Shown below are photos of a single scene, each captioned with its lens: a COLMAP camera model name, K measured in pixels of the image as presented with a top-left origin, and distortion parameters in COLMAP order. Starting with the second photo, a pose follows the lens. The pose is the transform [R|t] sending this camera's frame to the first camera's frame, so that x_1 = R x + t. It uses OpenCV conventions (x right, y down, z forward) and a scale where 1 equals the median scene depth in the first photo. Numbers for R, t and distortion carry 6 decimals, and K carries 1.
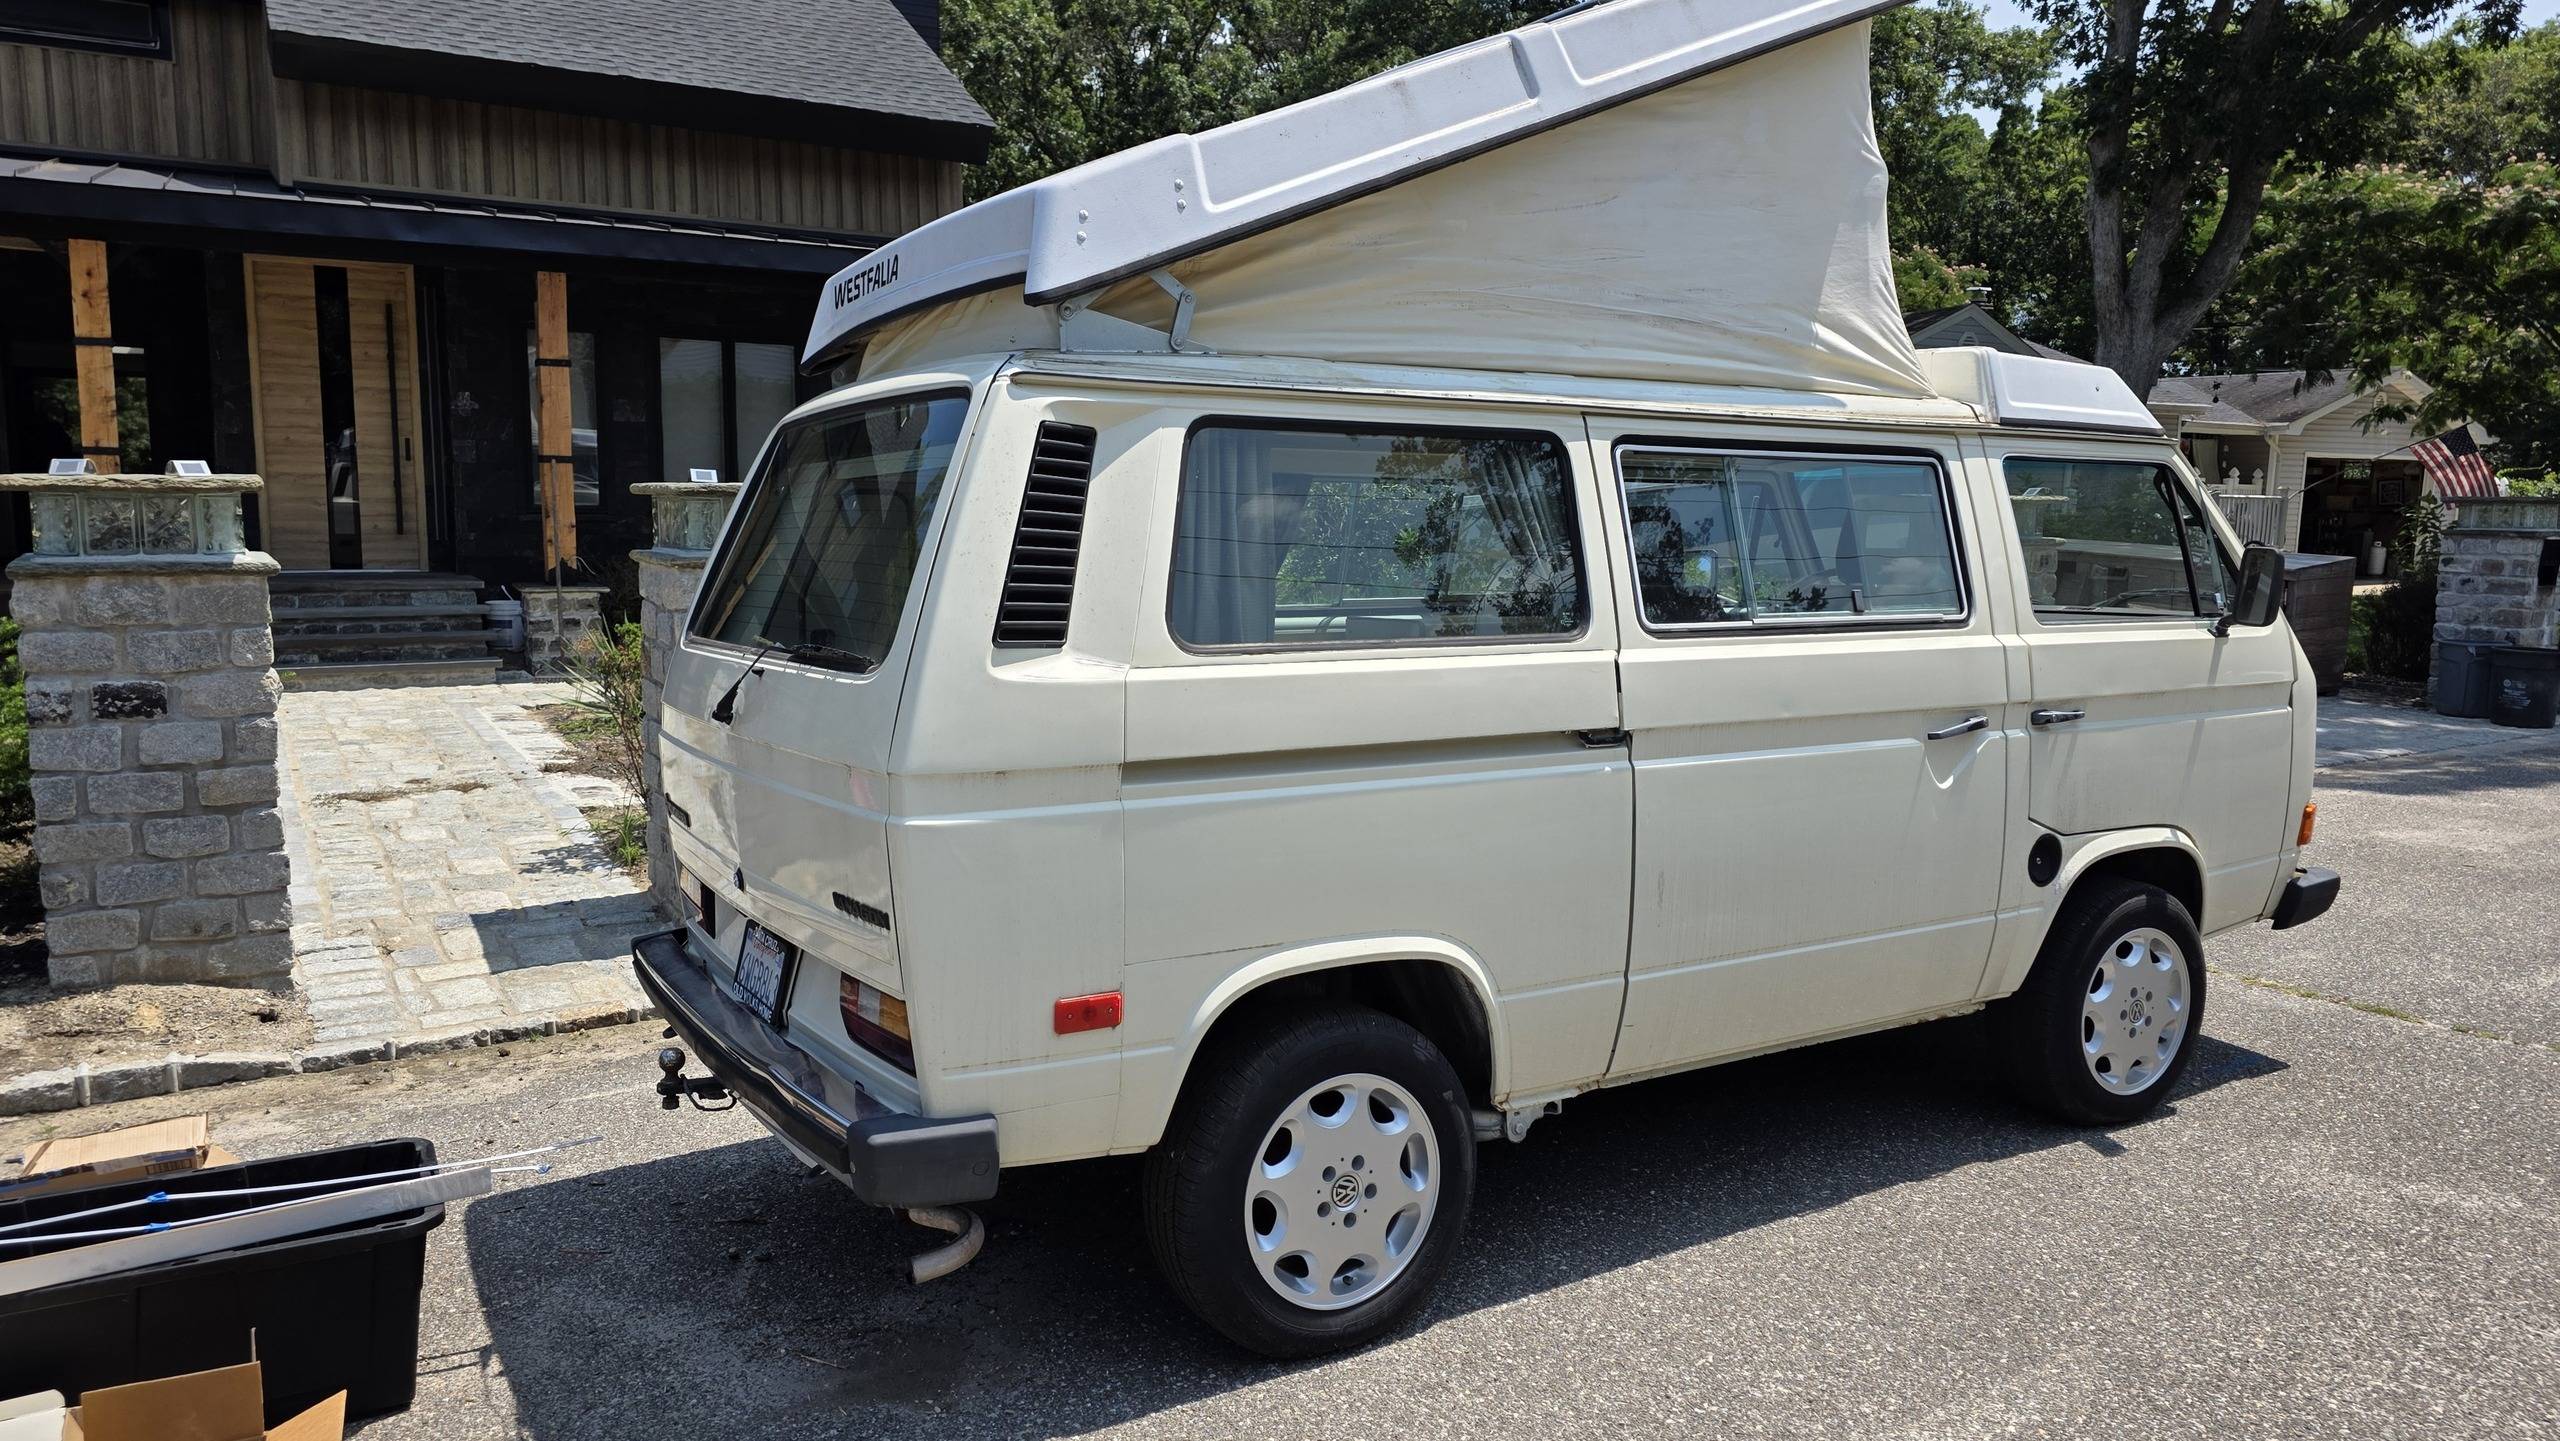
lens RADIAL K [[1706.3, 0, 1280.0], [0, 1706.3, 720.5], [0, 0, 1]] dist [0.072175, -0.066000]
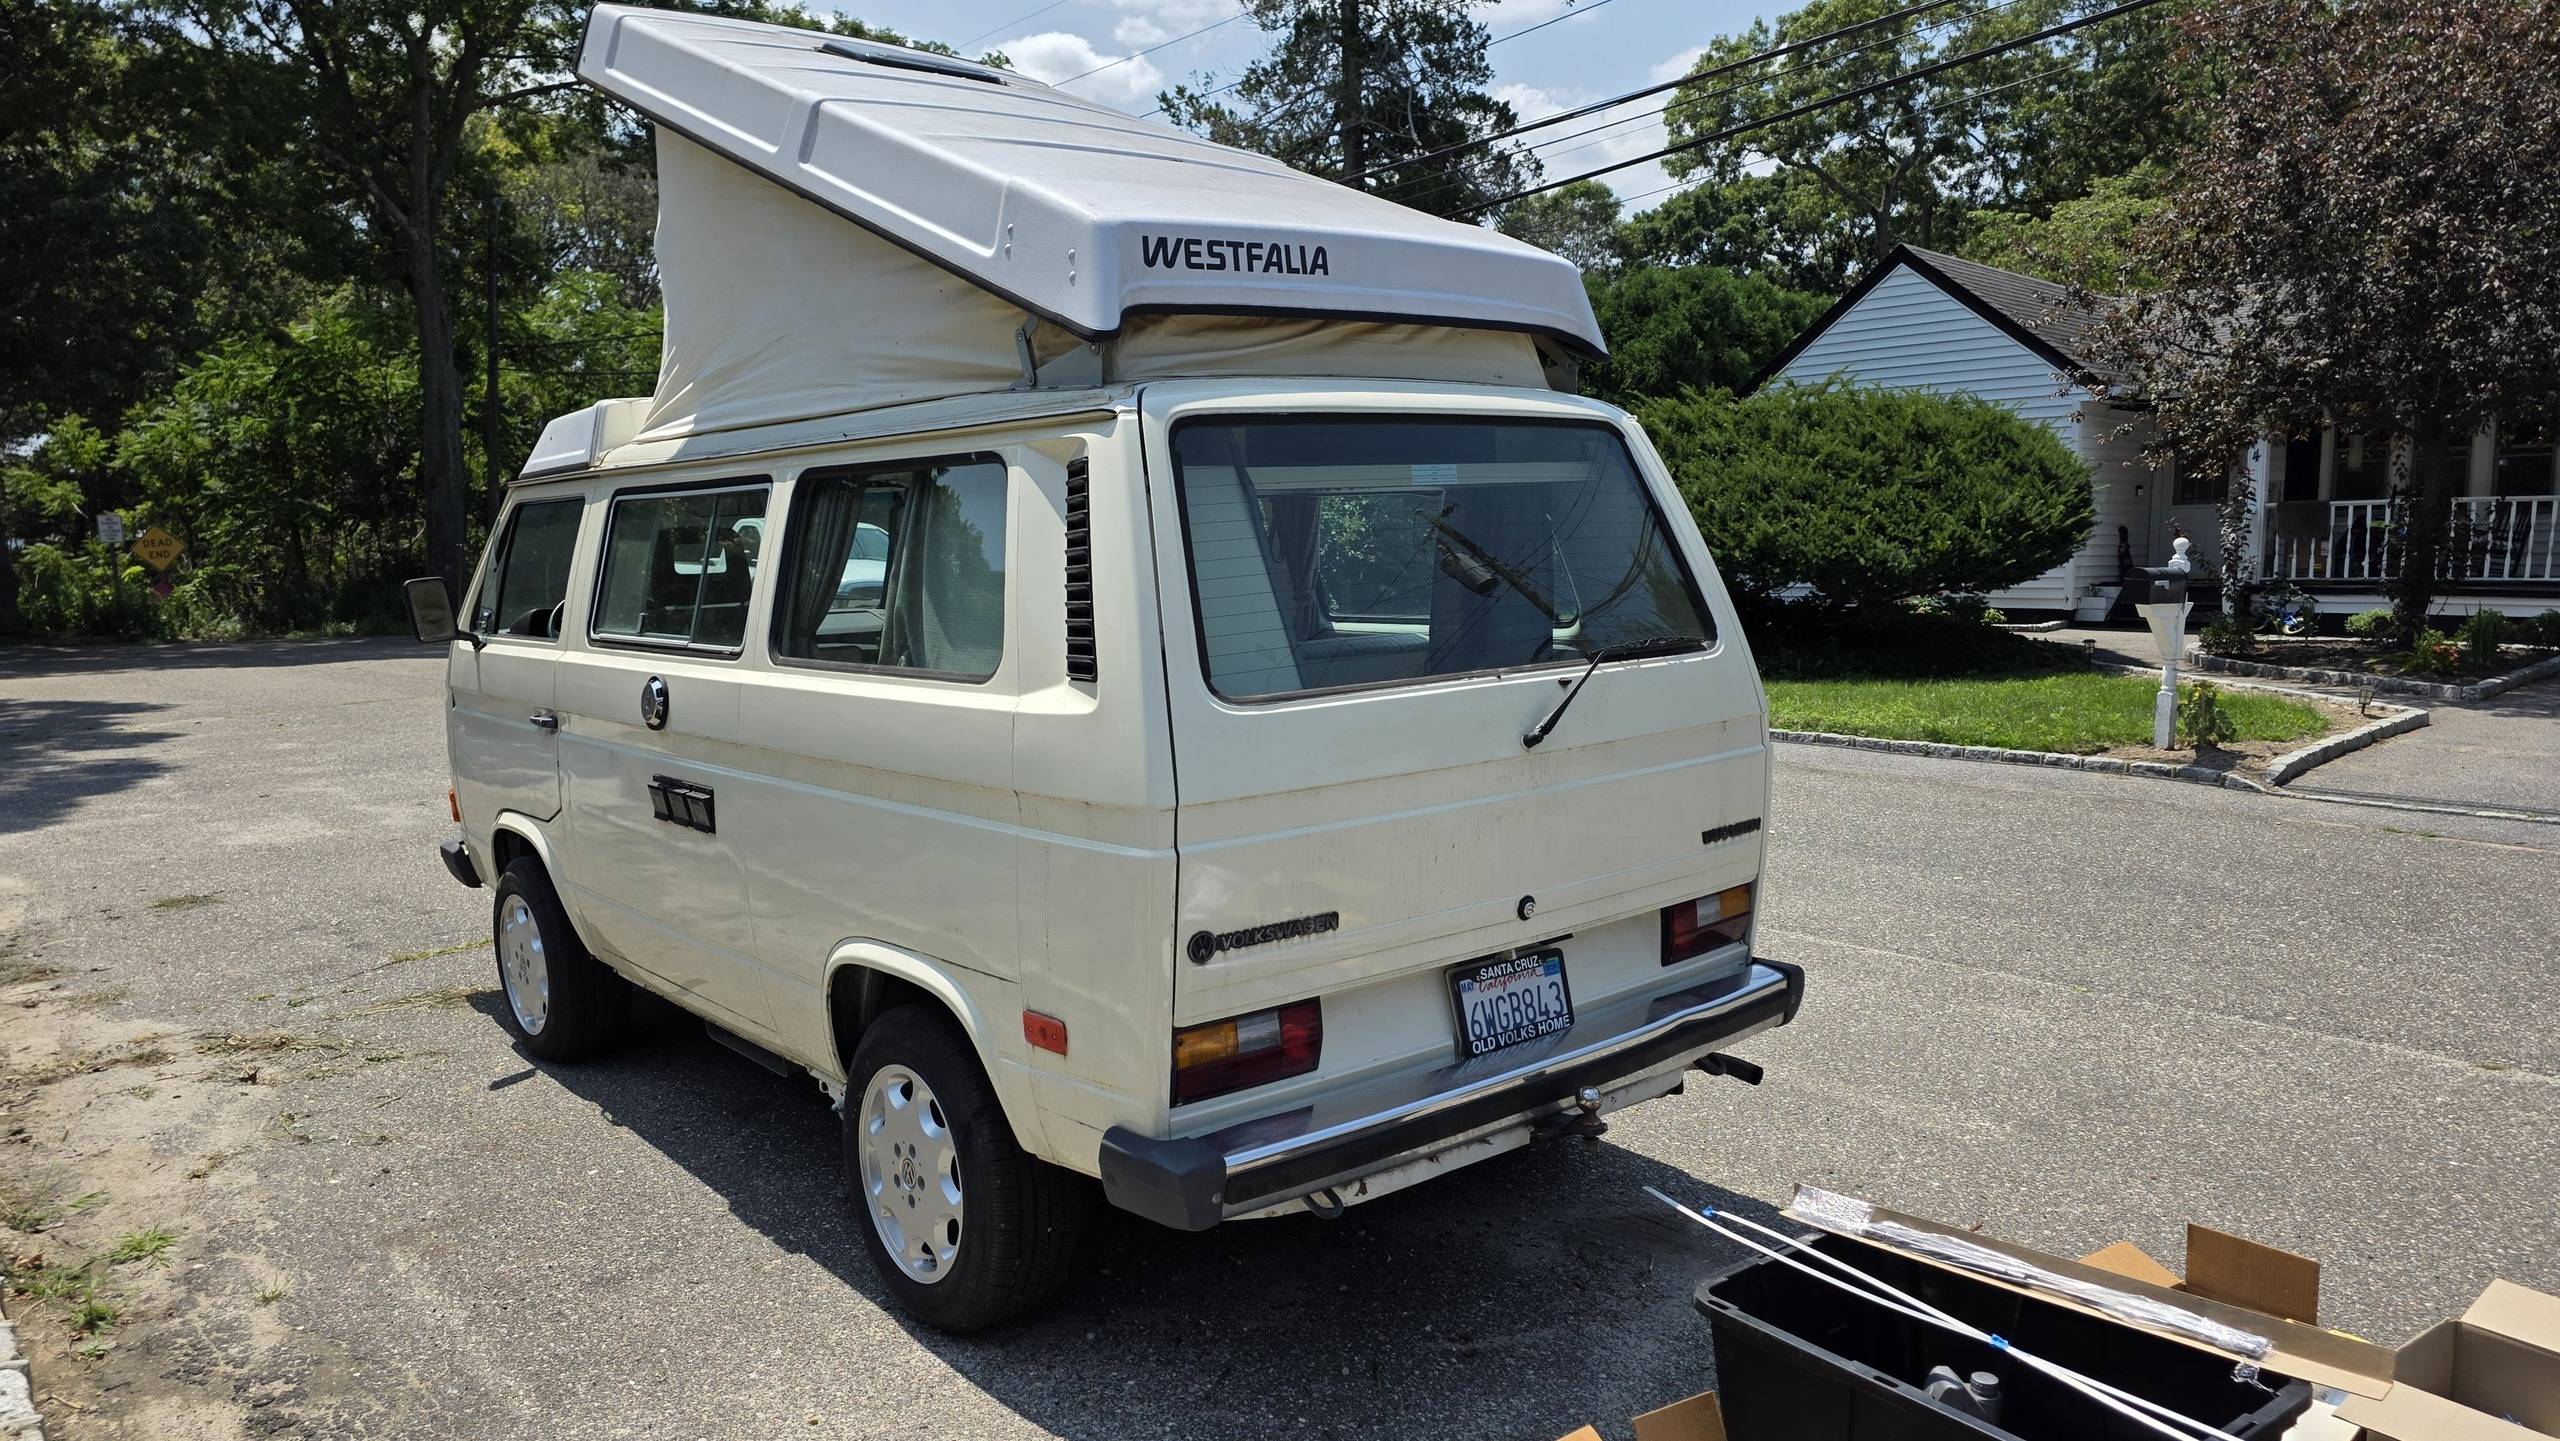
lens RADIAL K [[1741.5, 0, 1271.8], [0, 1741.5, 734.2], [0, 0, 1]] dist [0.058436, -0.046299]
pose [[-0.134409, -0.113467, 0.984408, -1.028355], [0.128343, 0.983061, 0.130836, -0.122494], [-0.982579, 0.143928, -0.117569, 1.027524]]
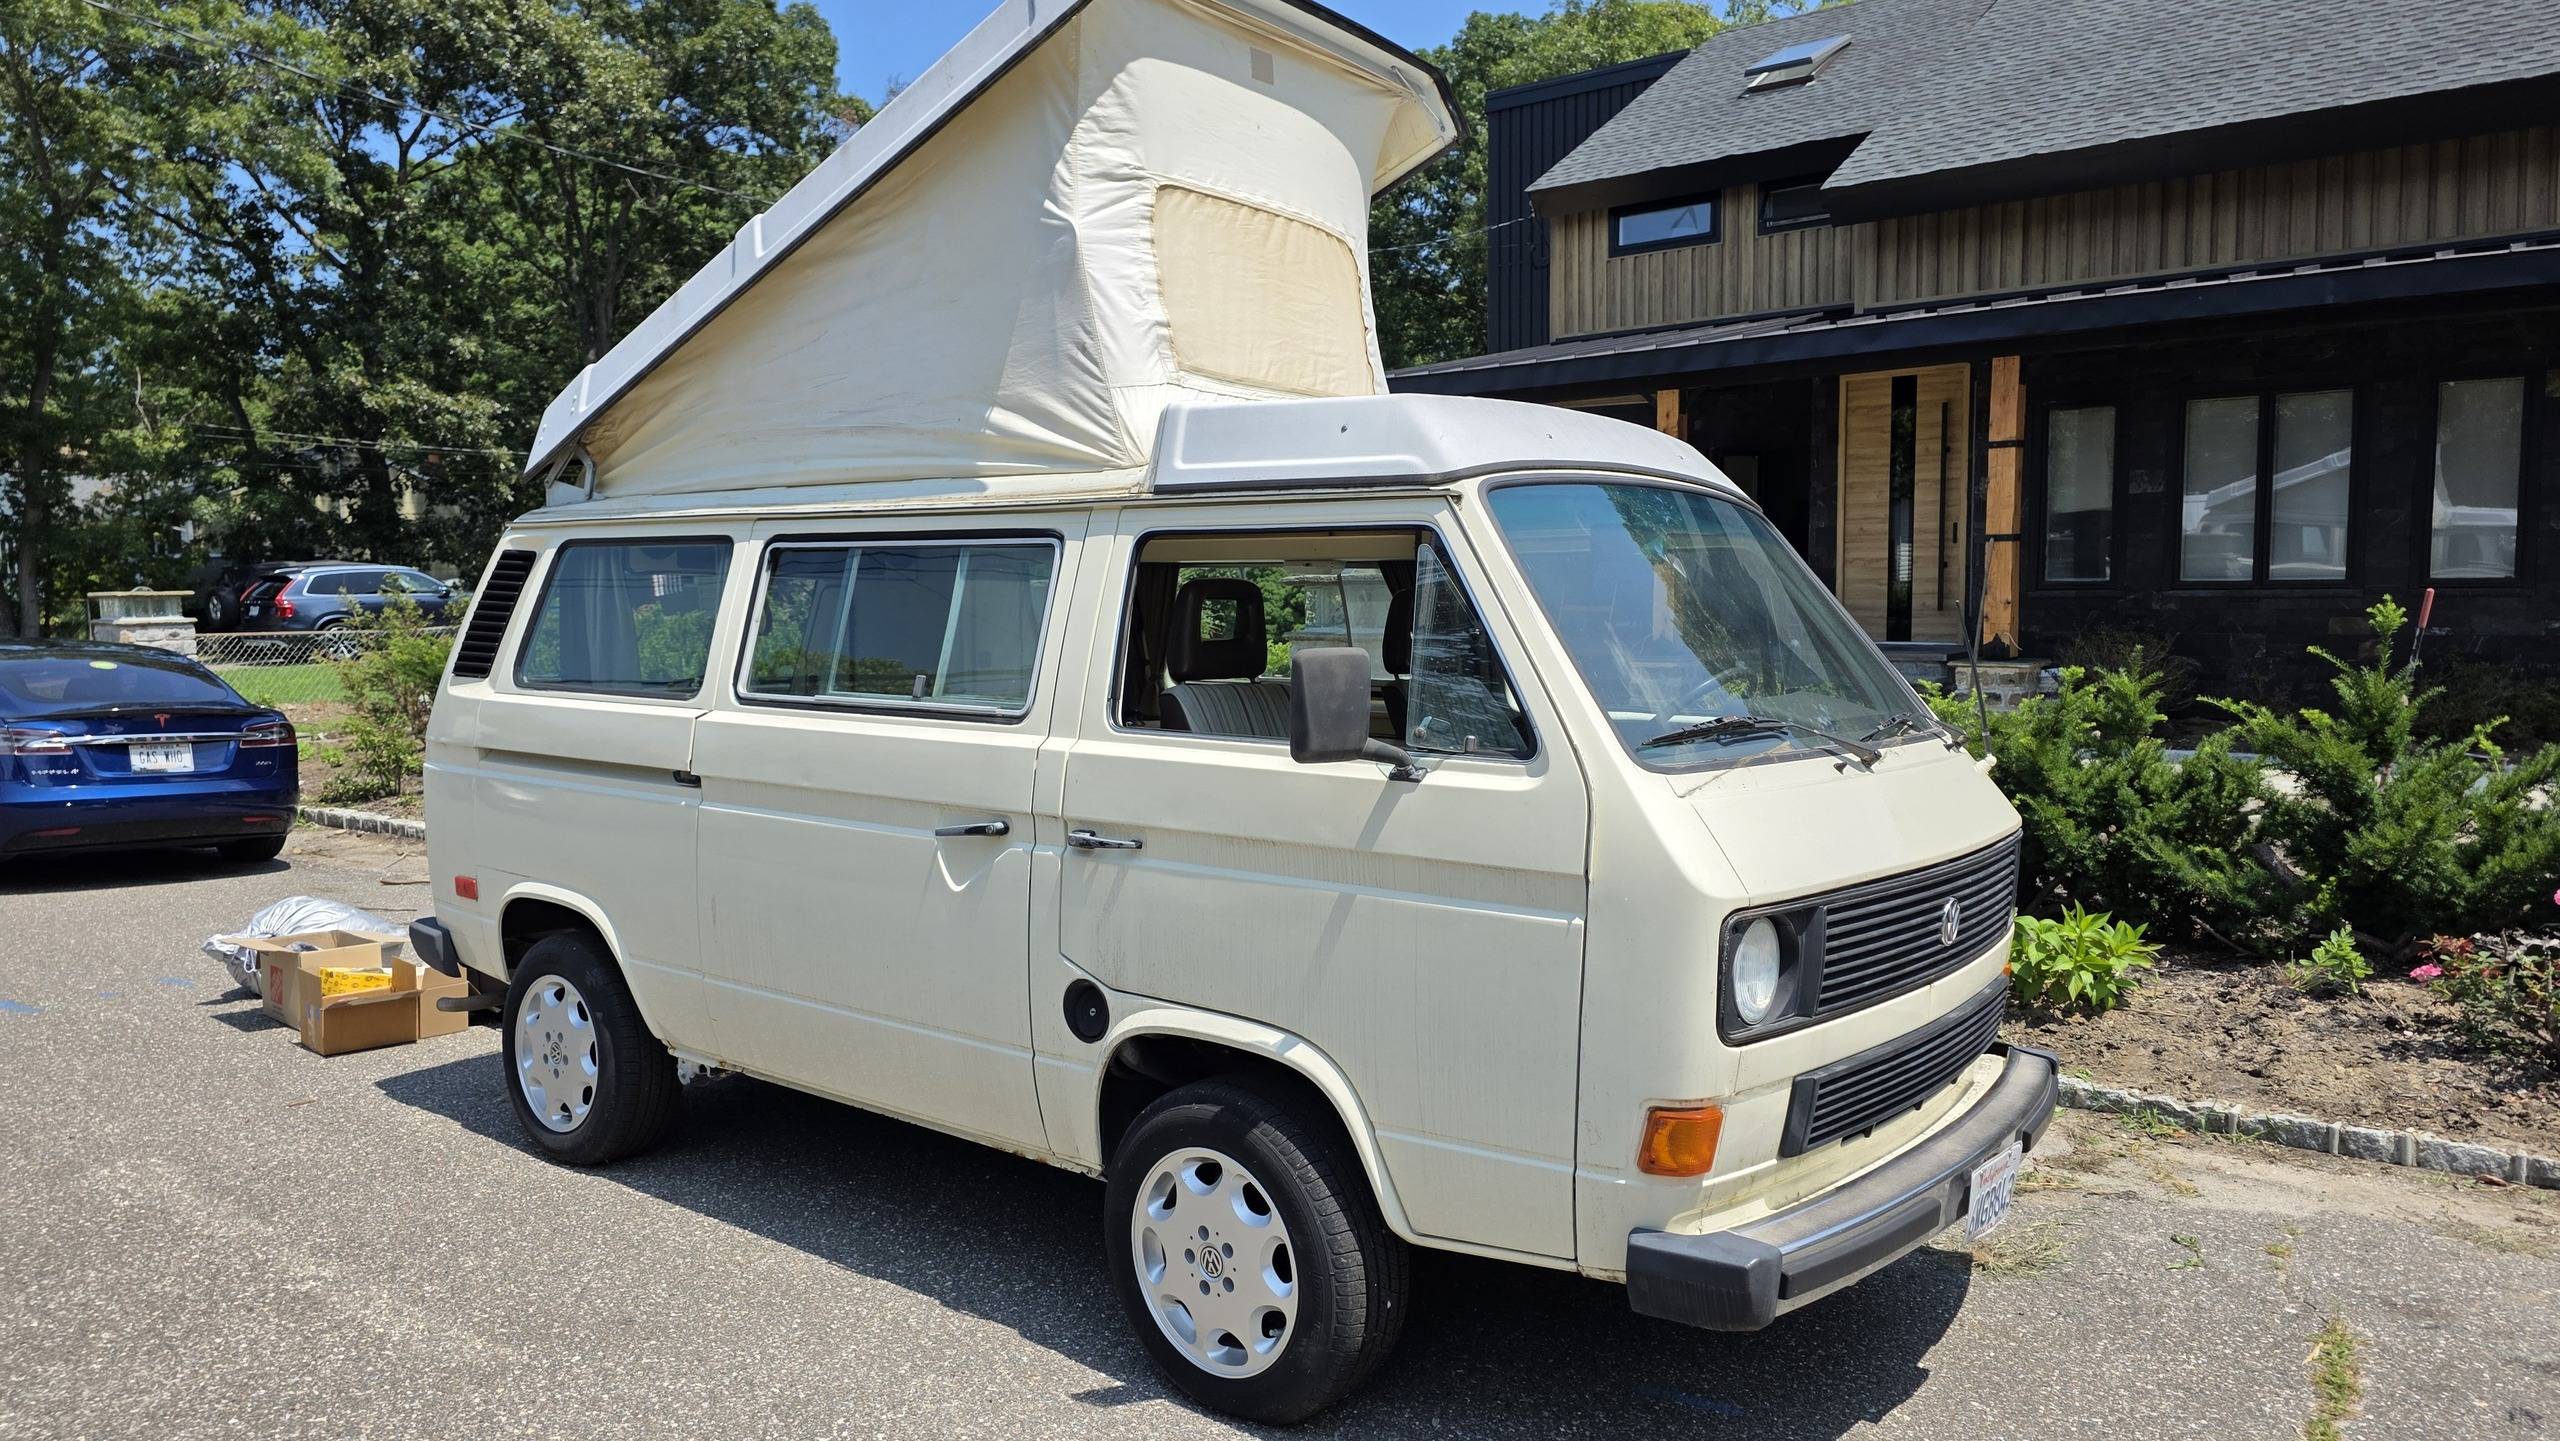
lens RADIAL K [[1716.1, 0, 1286.6], [0, 1716.1, 730.7], [0, 0, 1]] dist [0.056481, -0.047309]
pose [[0.343644, 0.069272, -0.936542, 1.271113], [-0.102884, 0.994050, 0.035775, -0.096077], [0.933447, 0.084061, 0.348726, 0.803320]]
